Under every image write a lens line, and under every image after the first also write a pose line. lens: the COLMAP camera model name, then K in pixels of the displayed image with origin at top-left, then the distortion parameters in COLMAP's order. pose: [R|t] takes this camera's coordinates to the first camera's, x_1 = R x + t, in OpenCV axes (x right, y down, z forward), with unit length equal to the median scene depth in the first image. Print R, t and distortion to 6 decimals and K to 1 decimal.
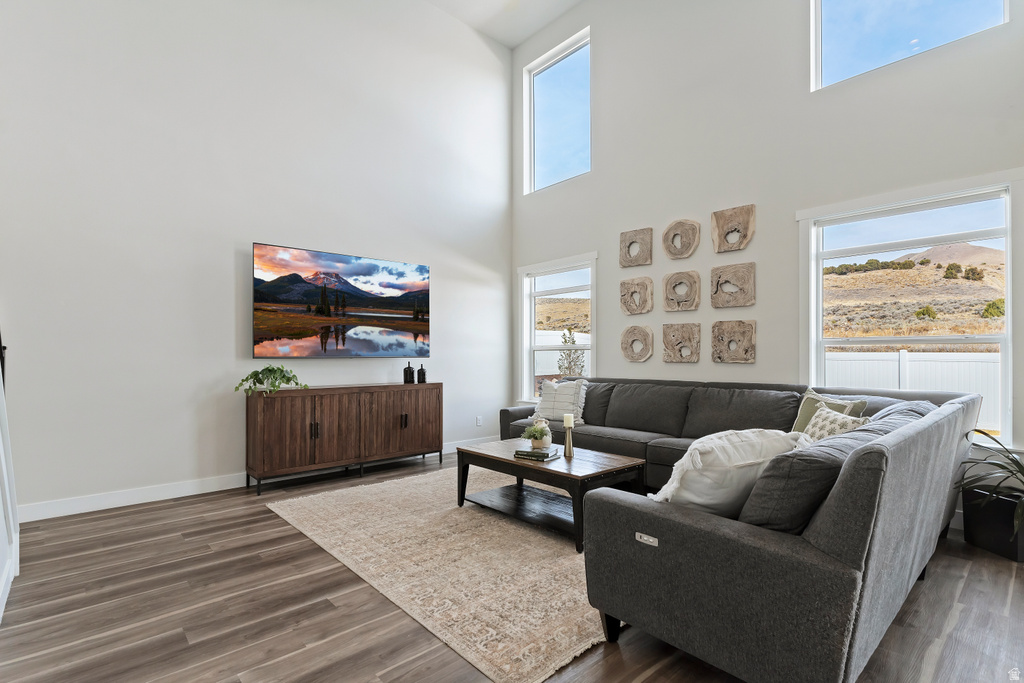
lens RADIAL K [[496.5, 0, 510.3], [0, 496.5, 343.3], [0, 0, 1]] dist [0.014011, -0.001351]
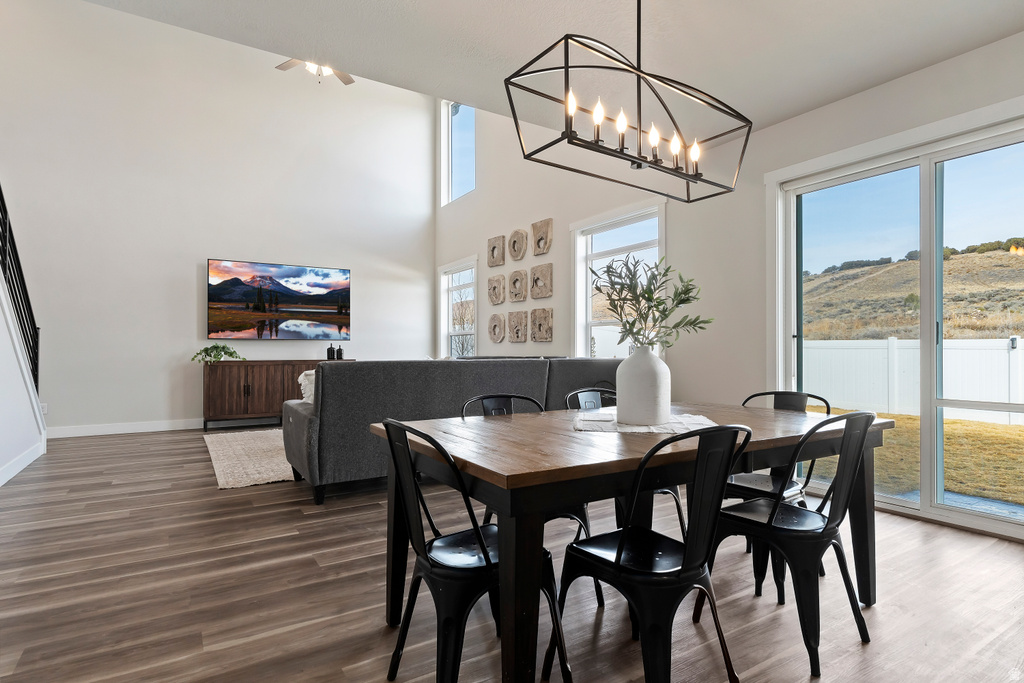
lens RADIAL K [[531.5, 0, 520.5], [0, 531.5, 351.4], [0, 0, 1]] dist [-0.001695, -0.000660]
pose [[0.989649, 0.000209, -0.143507, 0.543996], [0.003890, 0.999592, 0.028286, 0.024004], [0.143454, -0.028552, 0.989245, -0.345737]]
